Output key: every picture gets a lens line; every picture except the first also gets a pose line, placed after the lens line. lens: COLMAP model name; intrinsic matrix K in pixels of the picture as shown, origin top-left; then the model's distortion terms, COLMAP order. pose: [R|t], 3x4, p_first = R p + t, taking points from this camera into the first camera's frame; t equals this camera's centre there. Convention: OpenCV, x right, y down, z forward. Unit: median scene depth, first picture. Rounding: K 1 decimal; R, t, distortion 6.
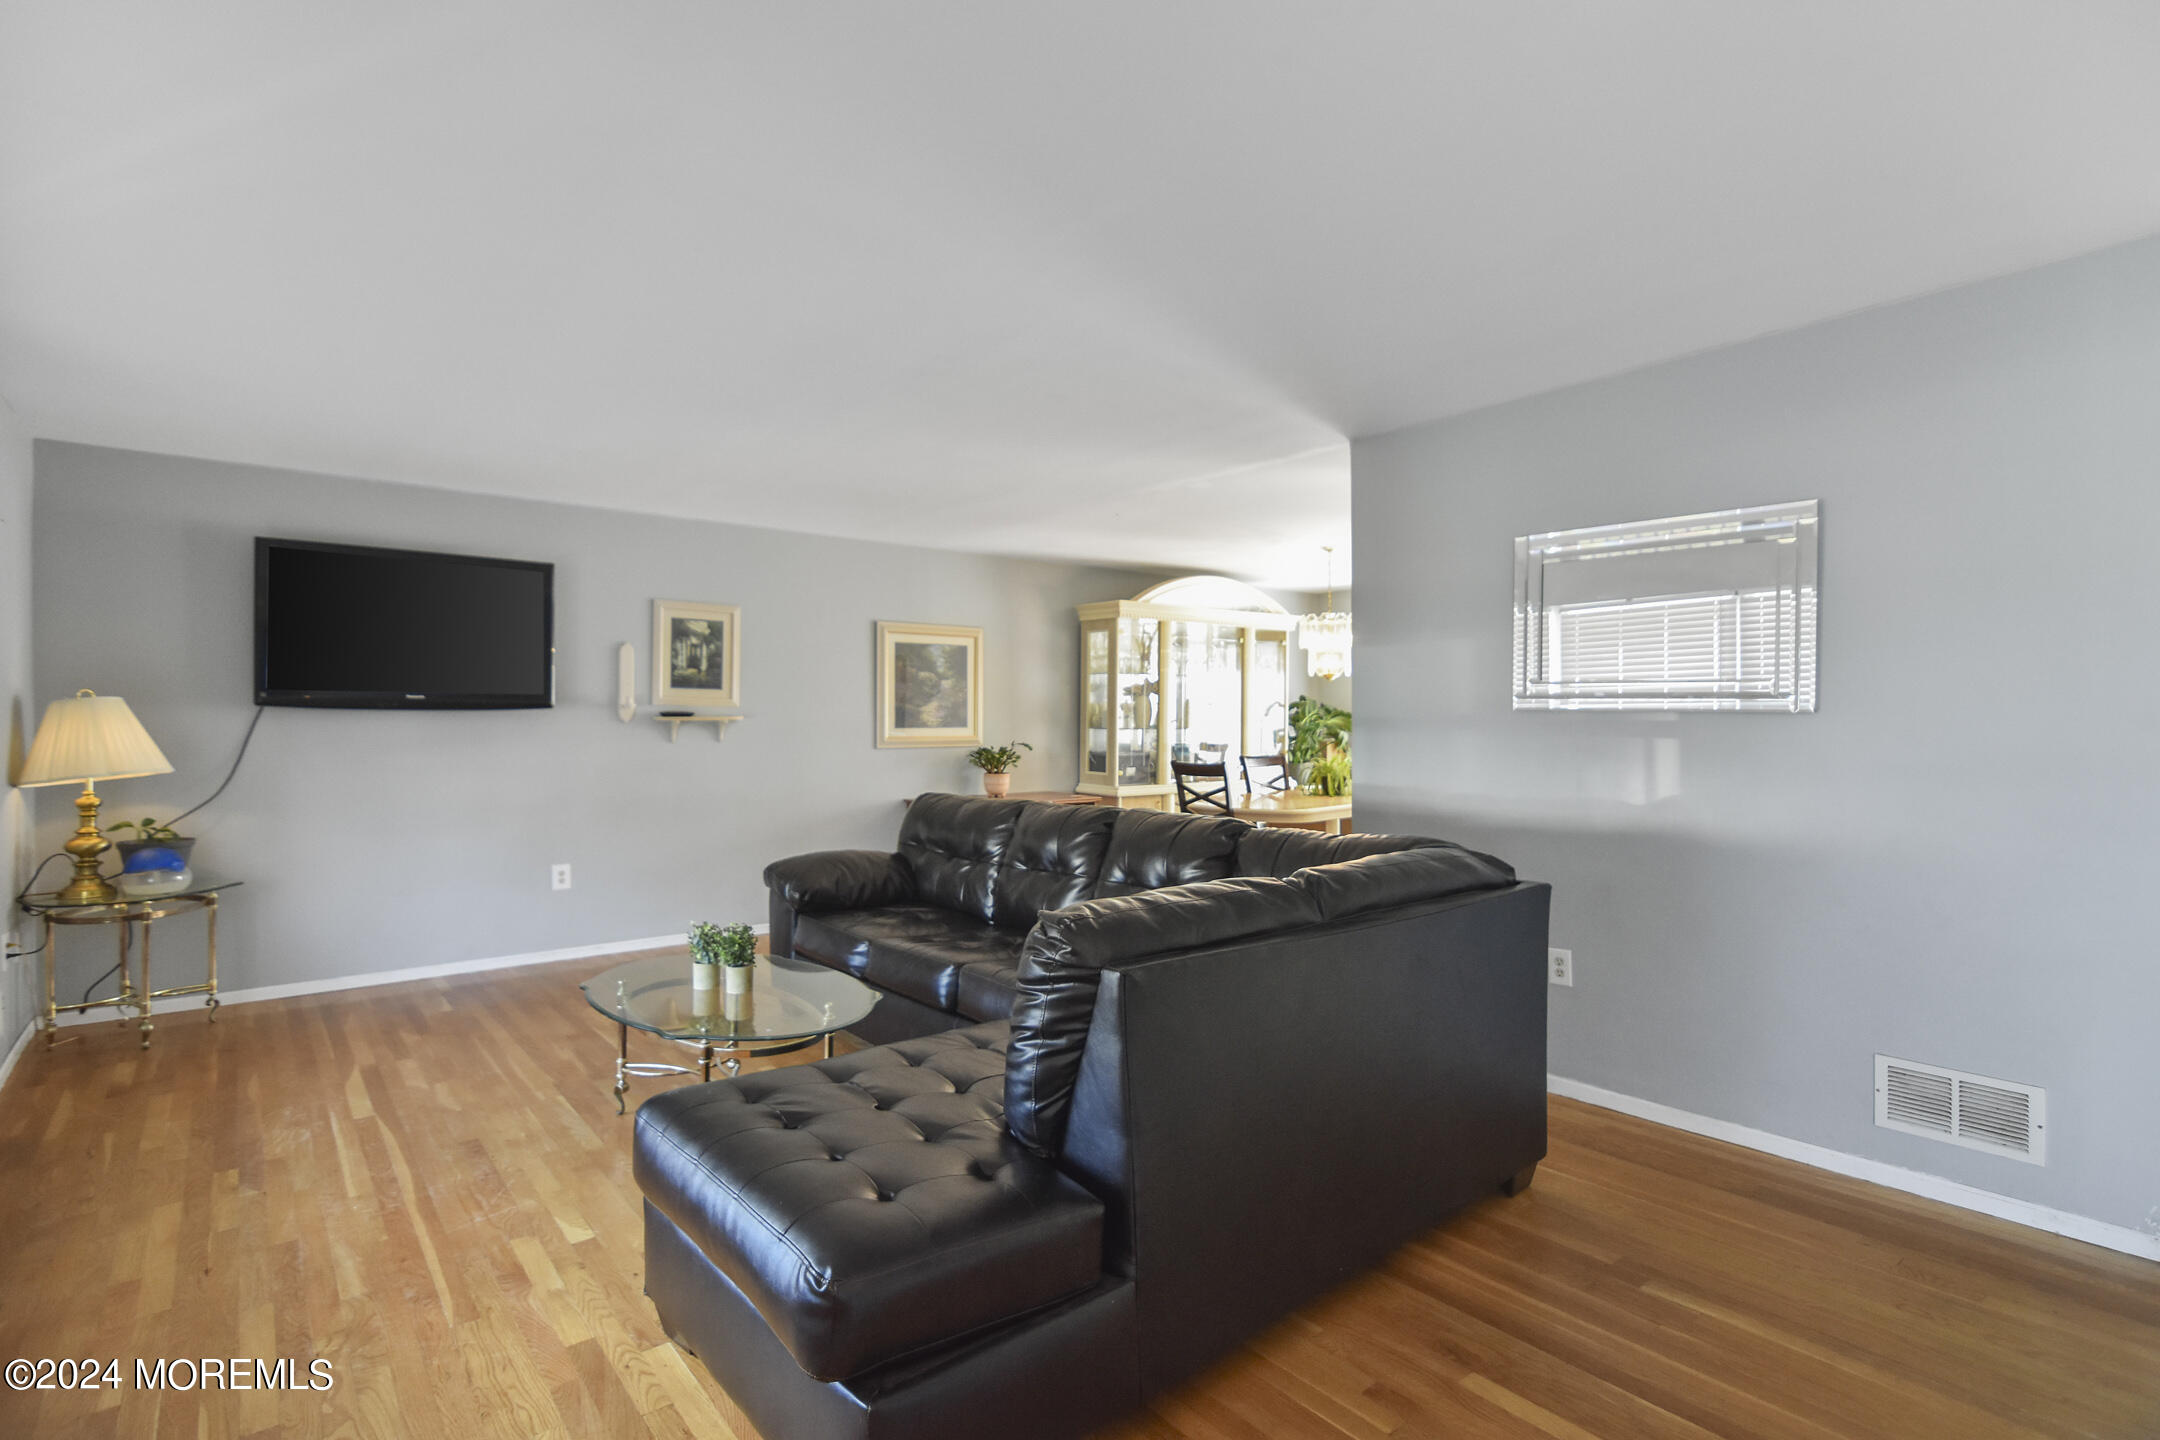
lens RADIAL K [[1055.2, 0, 1080.9], [0, 1055.2, 718.2], [0, 0, 1]] dist [-0.002228, 0.003046]
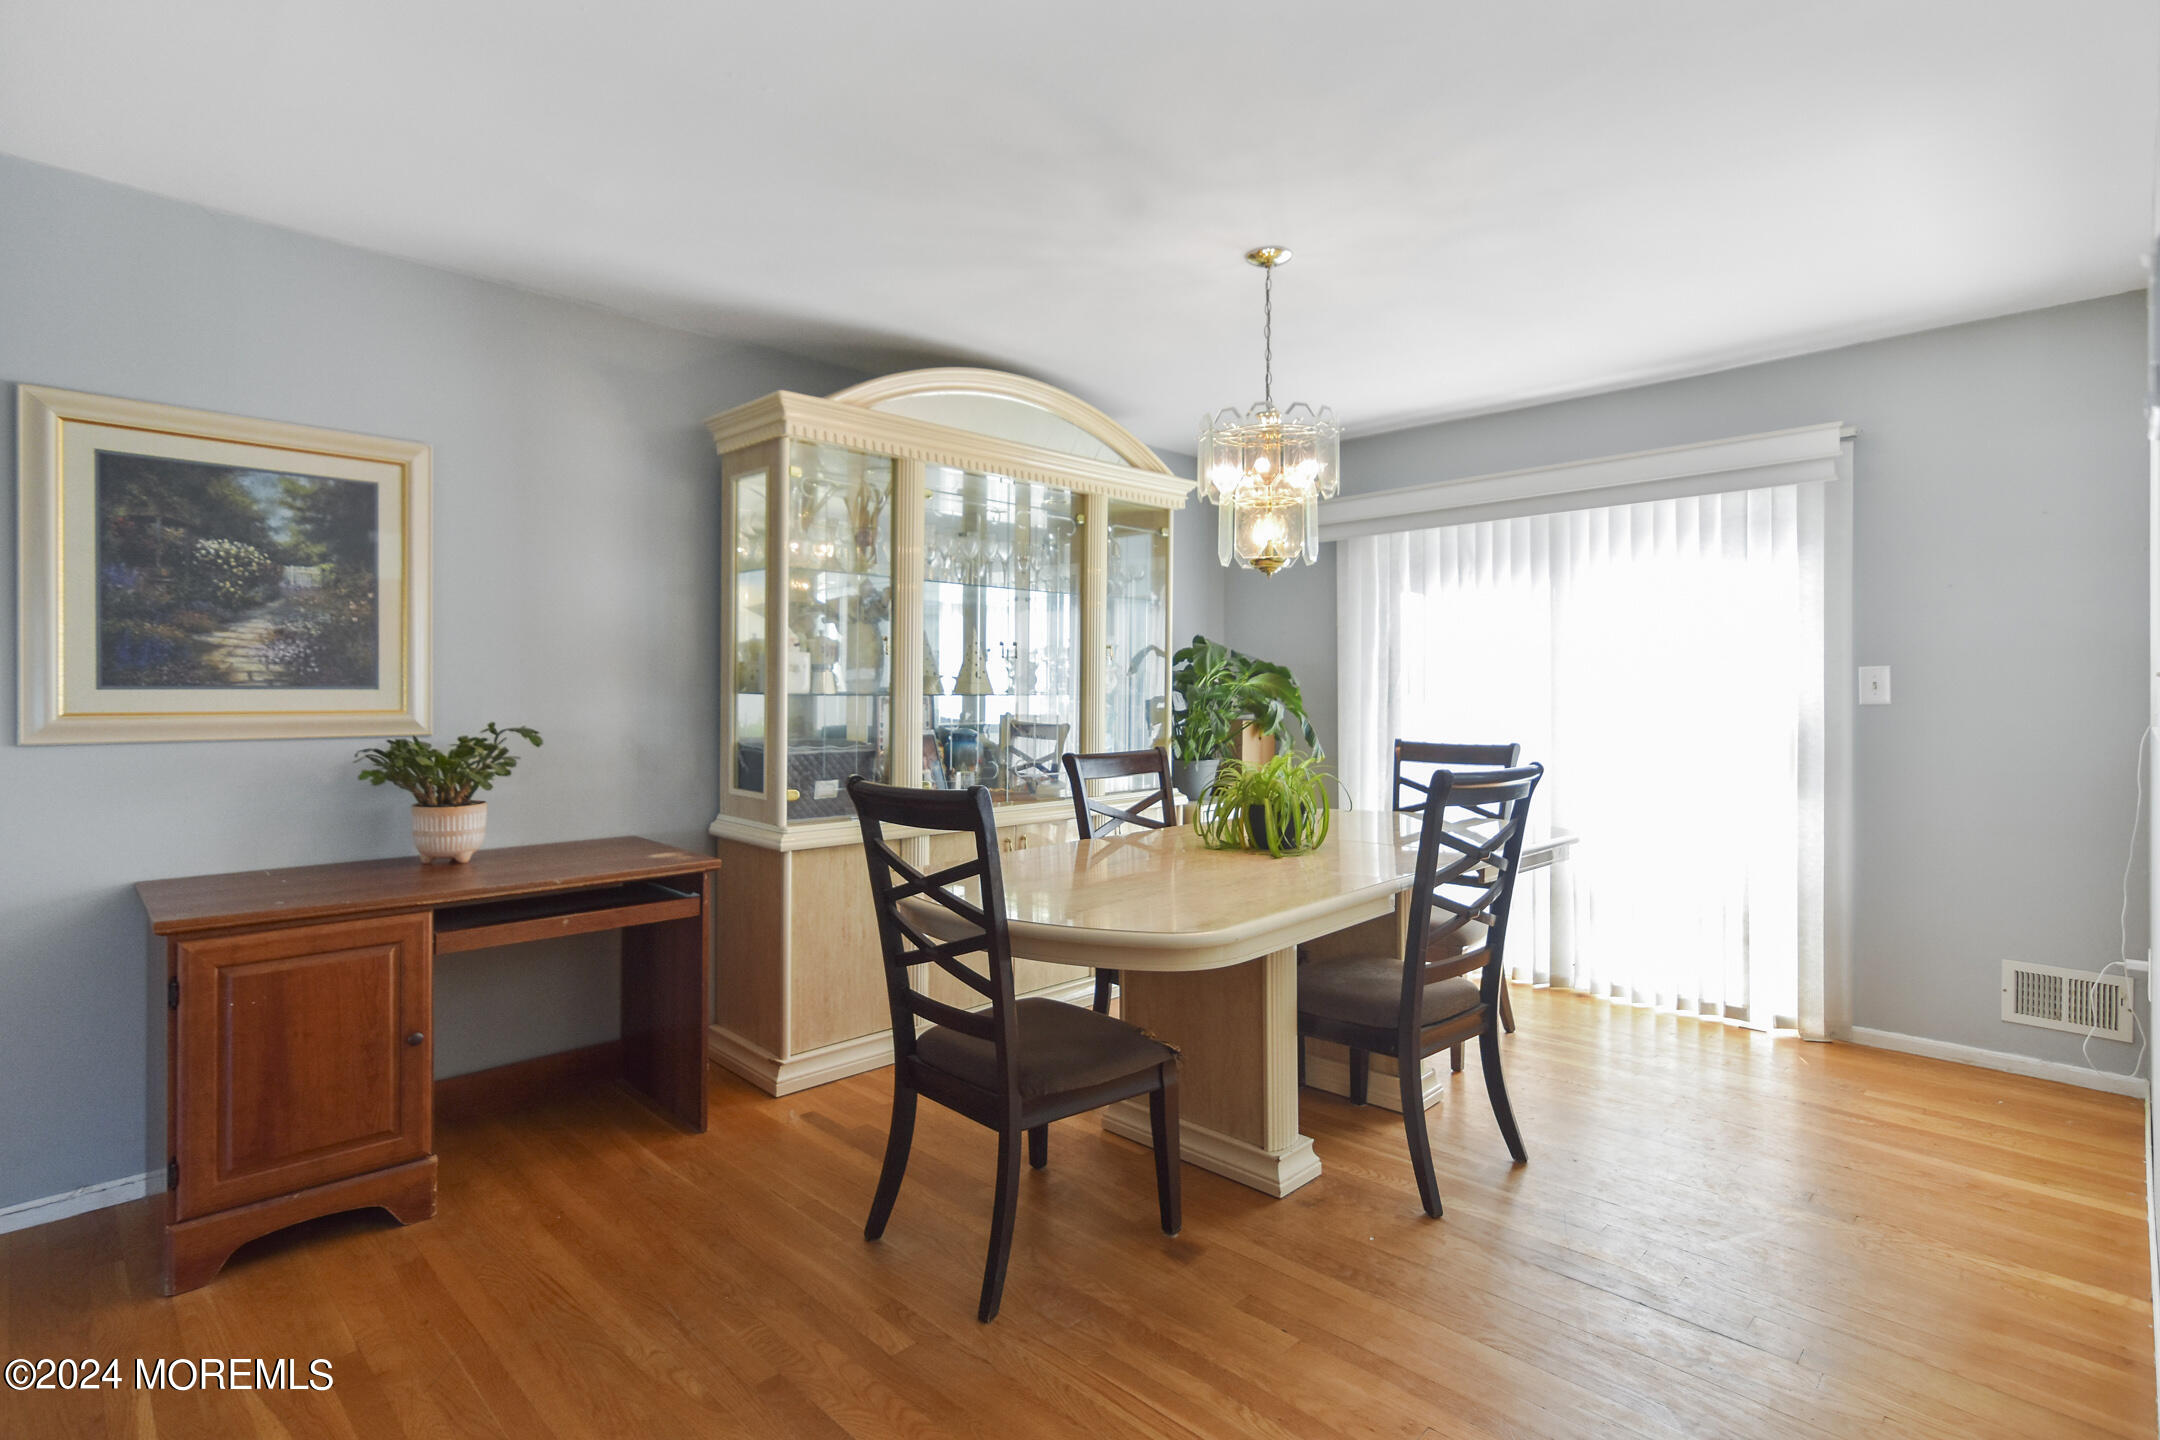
lens RADIAL K [[1055.2, 0, 1113.5], [0, 1055.2, 704.1], [0, 0, 1]] dist [-0.002228, 0.003046]
pose [[0.990851, -0.000799, 0.134954, 0.115071], [-0.000314, 0.999966, 0.008224, 0.011370], [-0.134956, -0.008191, 0.990818, 0.575955]]
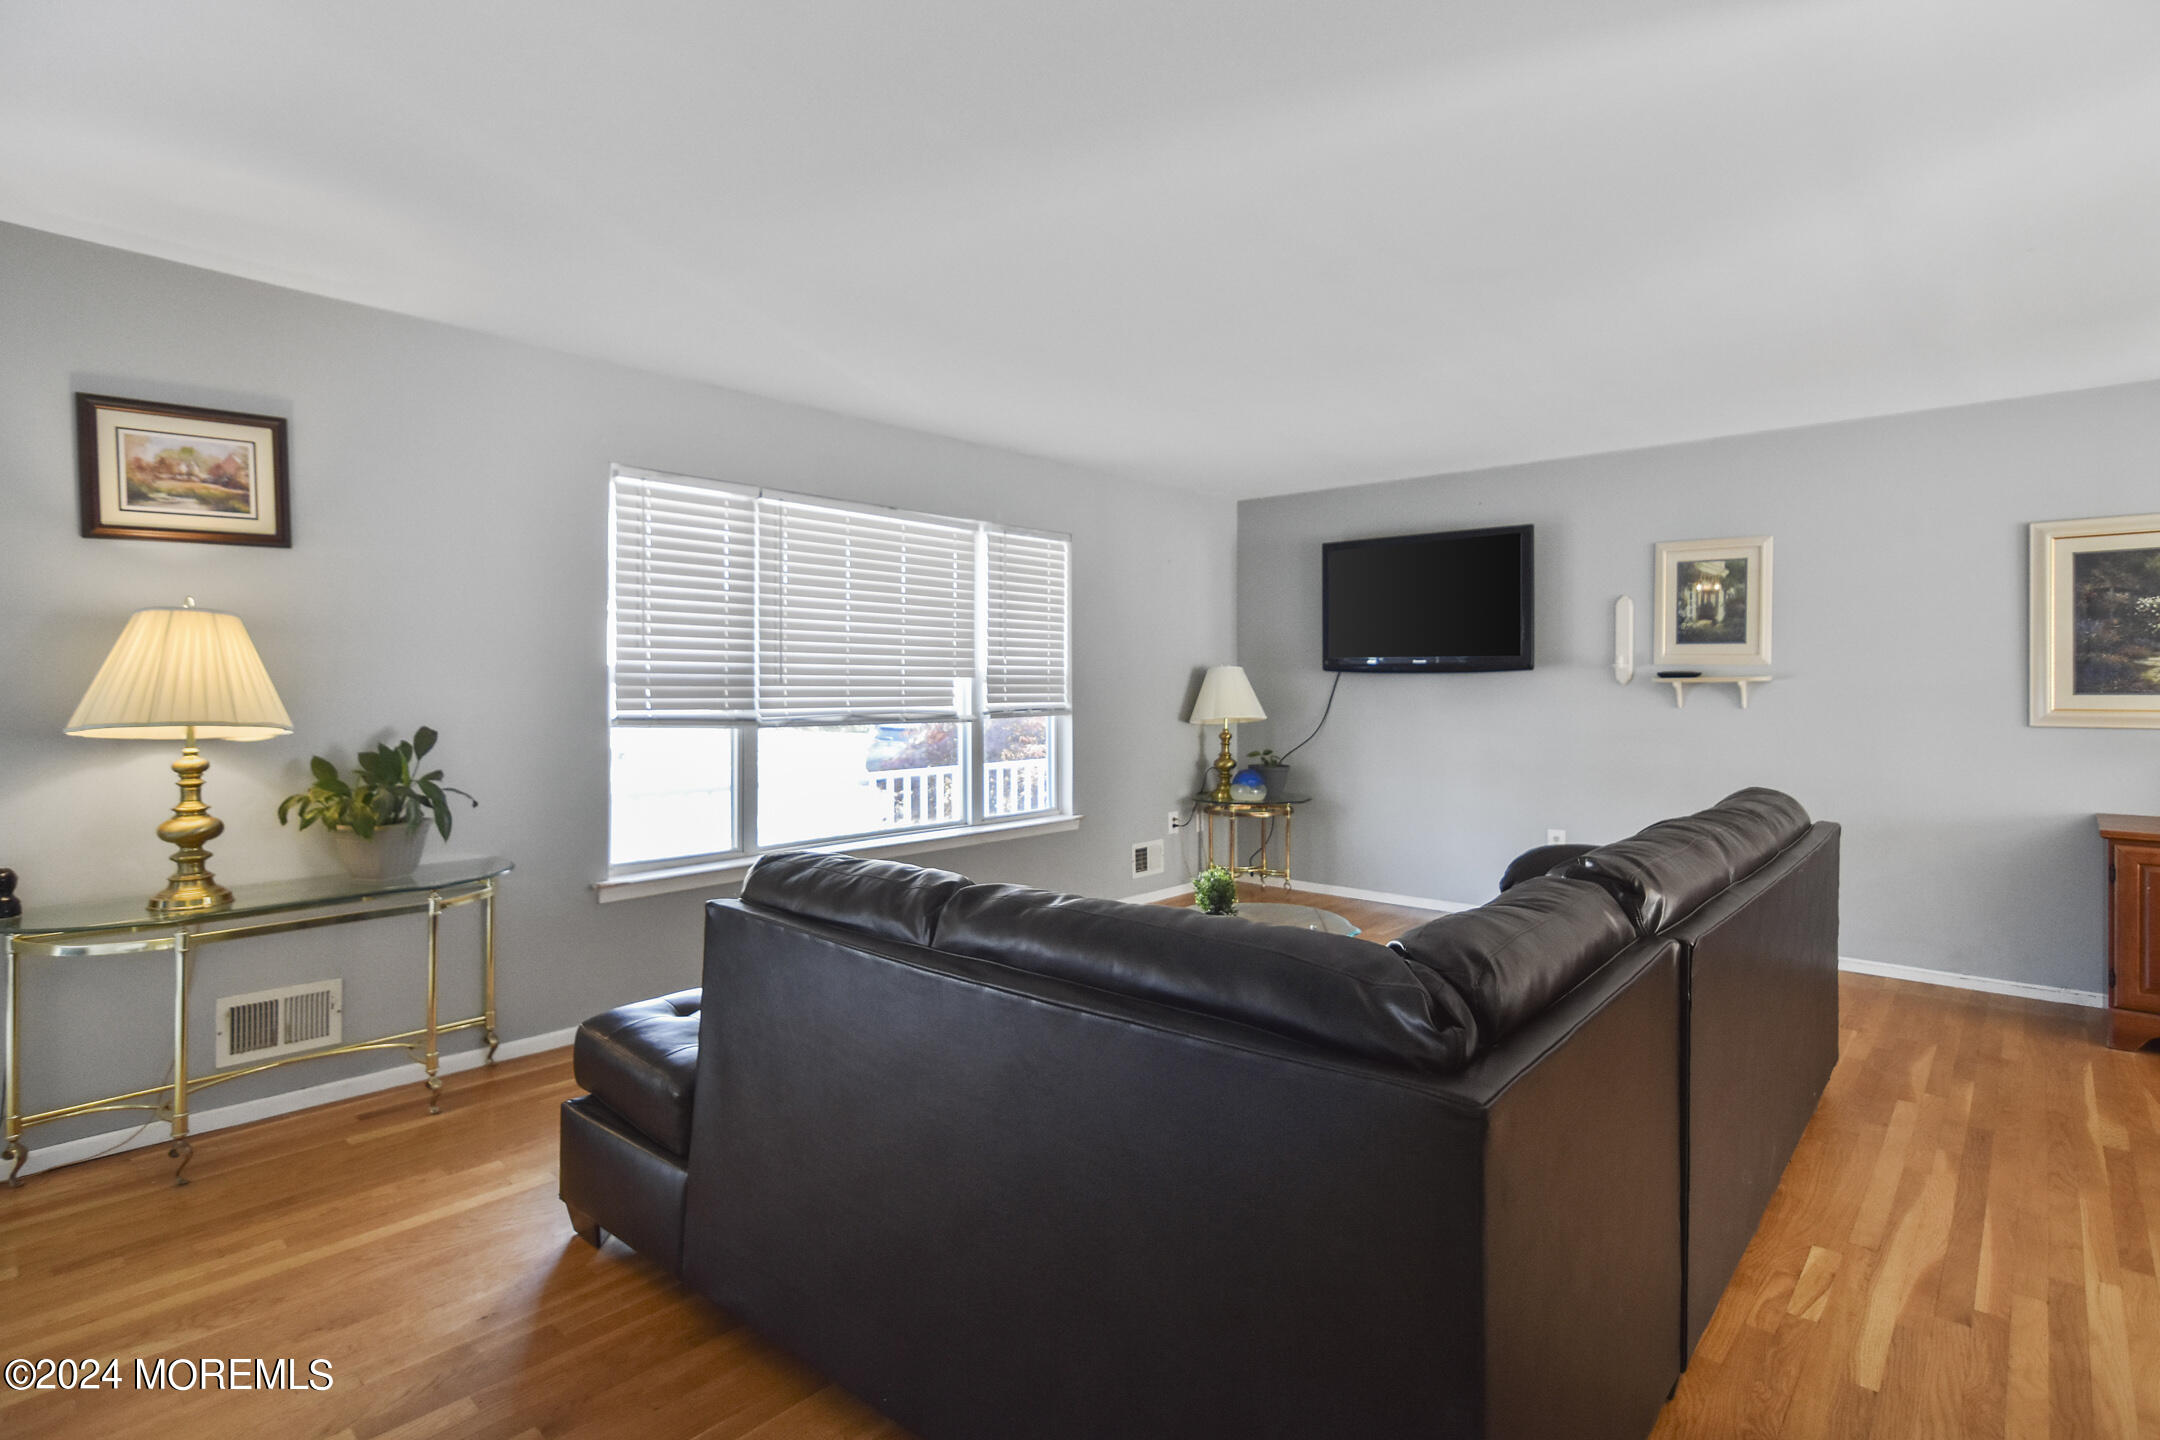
lens RADIAL K [[1055.2, 0, 1067.3], [0, 1055.2, 678.1], [0, 0, 1]] dist [-0.002228, 0.003046]
pose [[0.153468, -0.003729, -0.988147, 0.324023], [0.003305, 0.999989, -0.003260, 0.000181], [0.988148, -0.002766, 0.153479, 0.323543]]
